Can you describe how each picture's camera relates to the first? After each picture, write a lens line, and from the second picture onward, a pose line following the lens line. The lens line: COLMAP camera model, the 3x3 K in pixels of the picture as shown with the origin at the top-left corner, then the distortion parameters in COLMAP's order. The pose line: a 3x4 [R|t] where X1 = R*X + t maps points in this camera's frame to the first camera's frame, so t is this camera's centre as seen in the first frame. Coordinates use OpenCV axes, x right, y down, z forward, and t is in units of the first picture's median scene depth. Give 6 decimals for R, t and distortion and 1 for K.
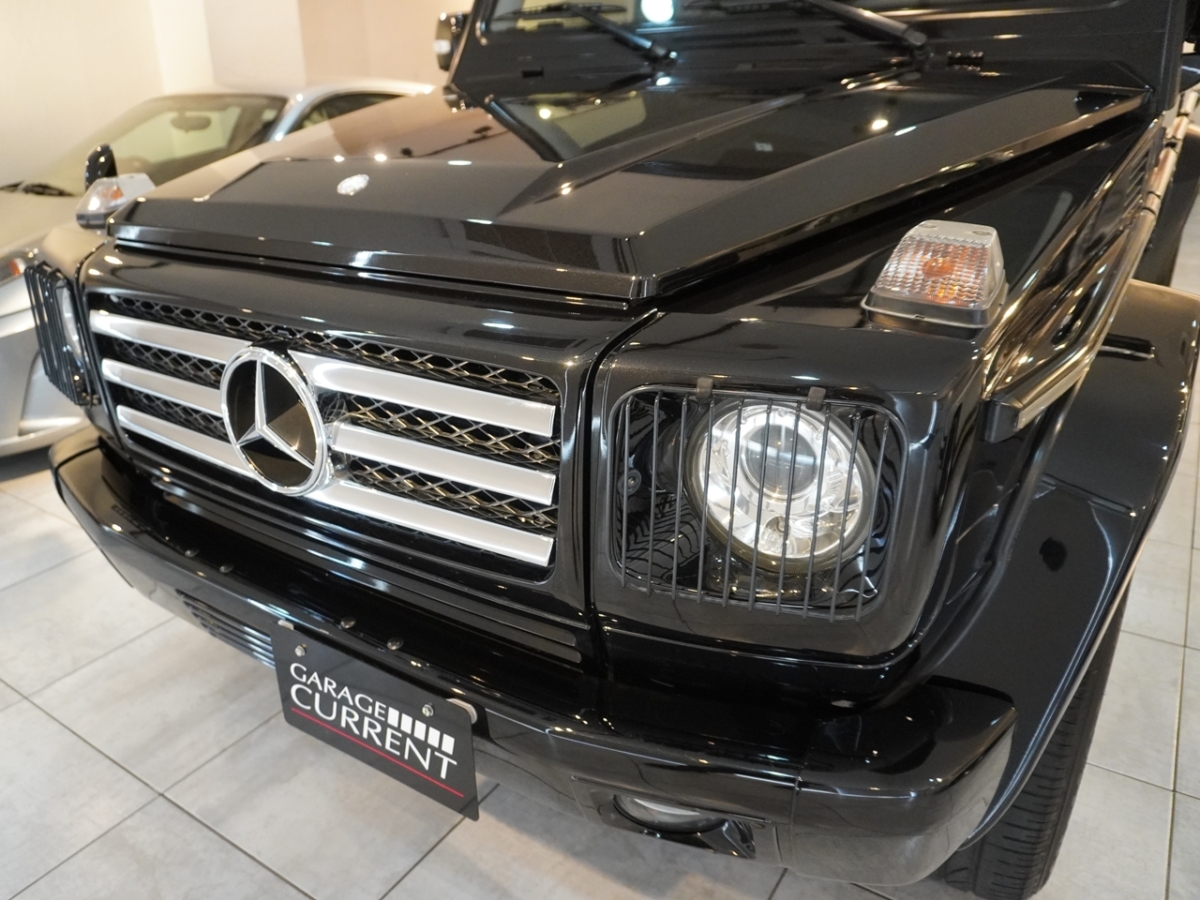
lens RADIAL K [[894.8, 0, 539.1], [0, 894.8, 455.7], [0, 0, 1]] dist [-0.016165, 0.000208]
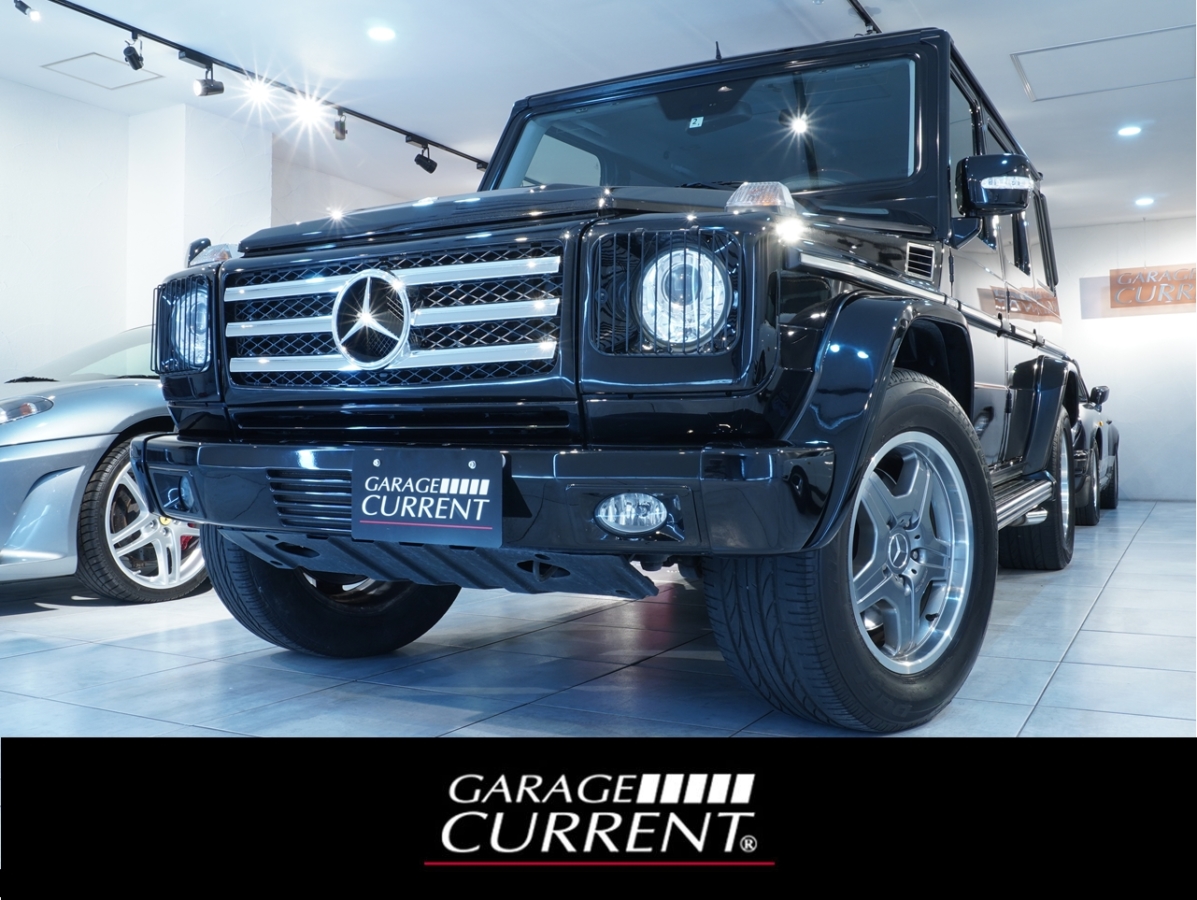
lens RADIAL K [[1111.1, 0, 598.5], [0, 1111.1, 450.0], [0, 0, 1]] dist [-0.027660, -0.005403]
pose [[0.994162, 0.032611, 0.102850, -0.095302], [0.009428, 0.923331, -0.383889, 0.901411], [-0.107484, 0.382617, 0.917633, -0.711744]]
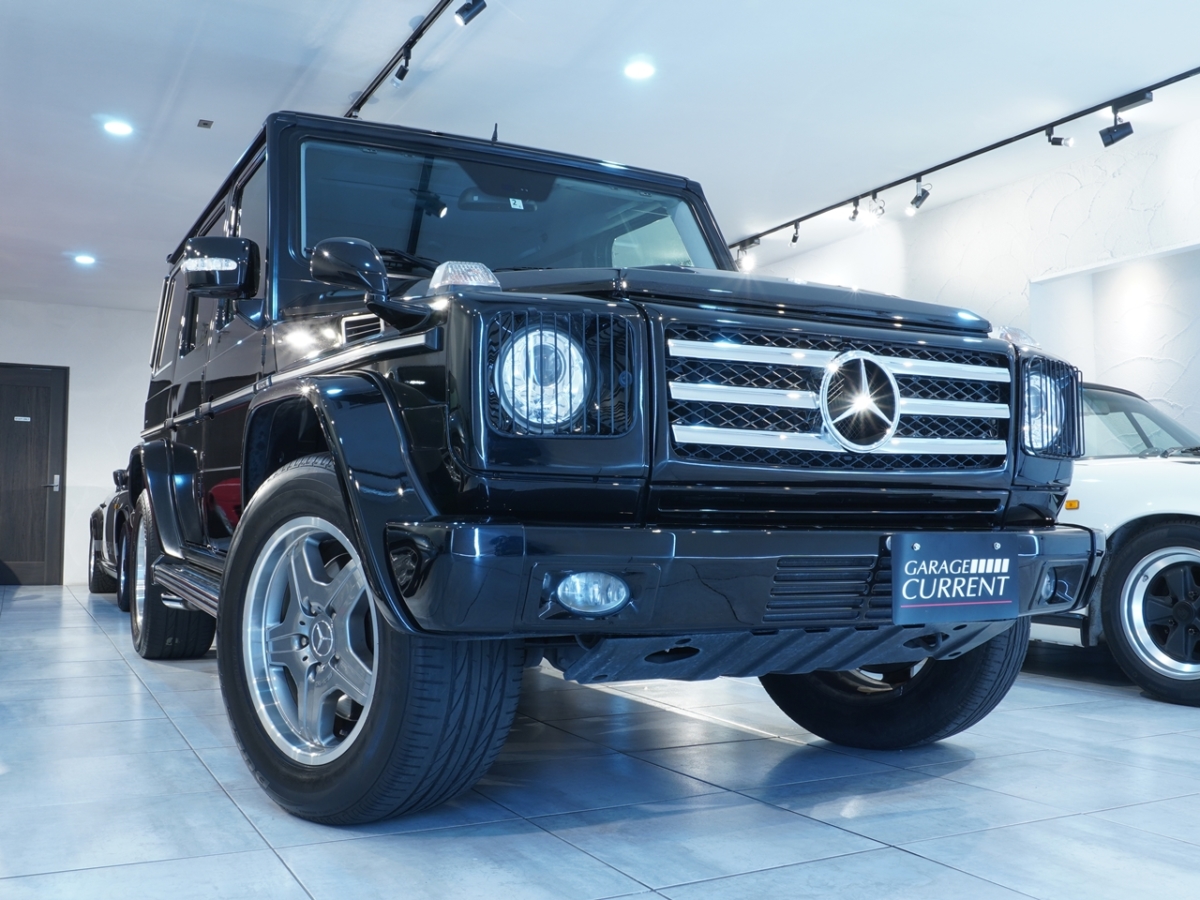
lens RADIAL K [[1113.9, 0, 600.0], [0, 1113.9, 450.0], [0, 0, 1]] dist [-0.027660, -0.005403]
pose [[0.454956, 0.085769, 0.886374, -2.154775], [0.333744, 0.906382, -0.259009, 0.375909], [-0.825609, 0.413660, 0.383739, 0.663882]]
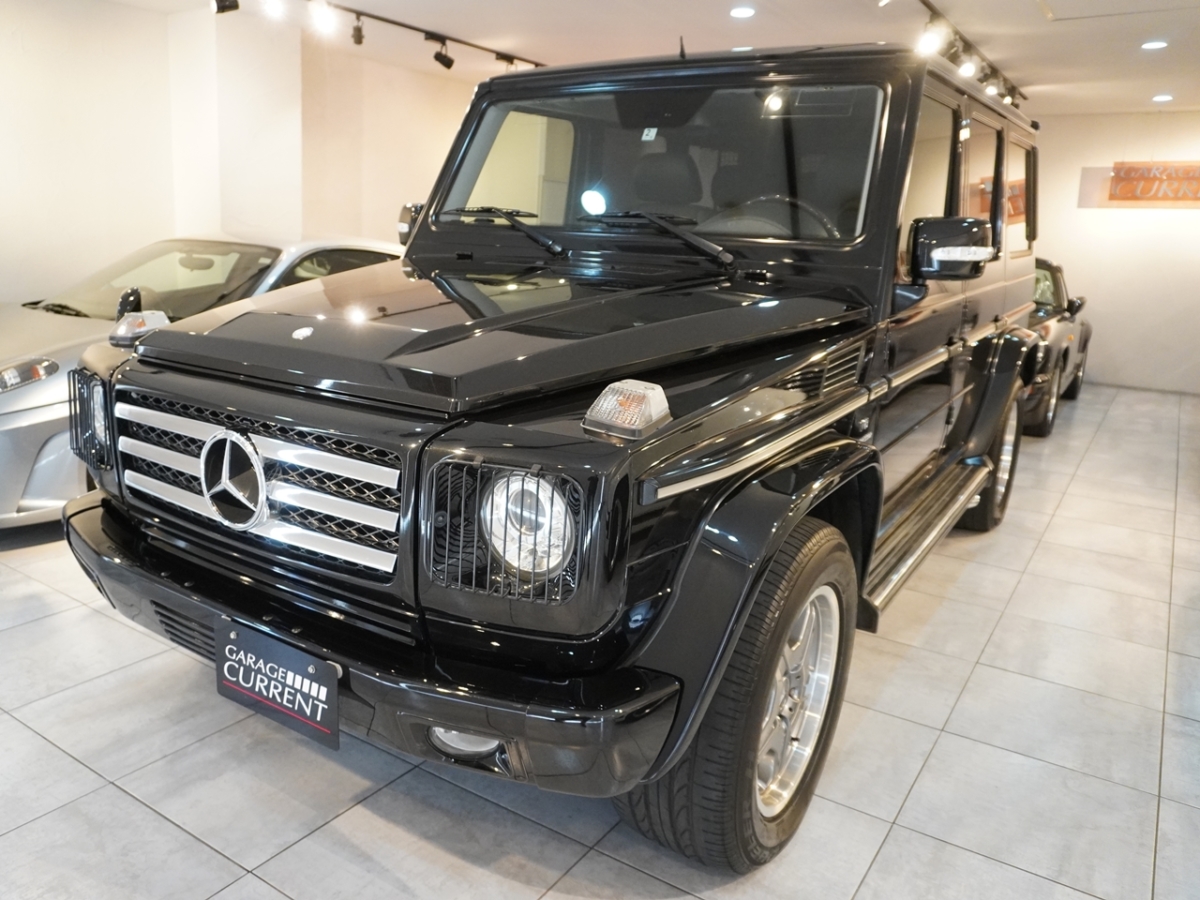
lens RADIAL K [[922.3, 0, 534.9], [0, 922.3, 462.7], [0, 0, 1]] dist [-0.004501, 0.000019]
pose [[0.997480, 0.070082, 0.011018, 0.193371], [-0.067539, 0.985633, -0.154812, 0.140317], [-0.021709, 0.153678, 0.987882, -0.561461]]
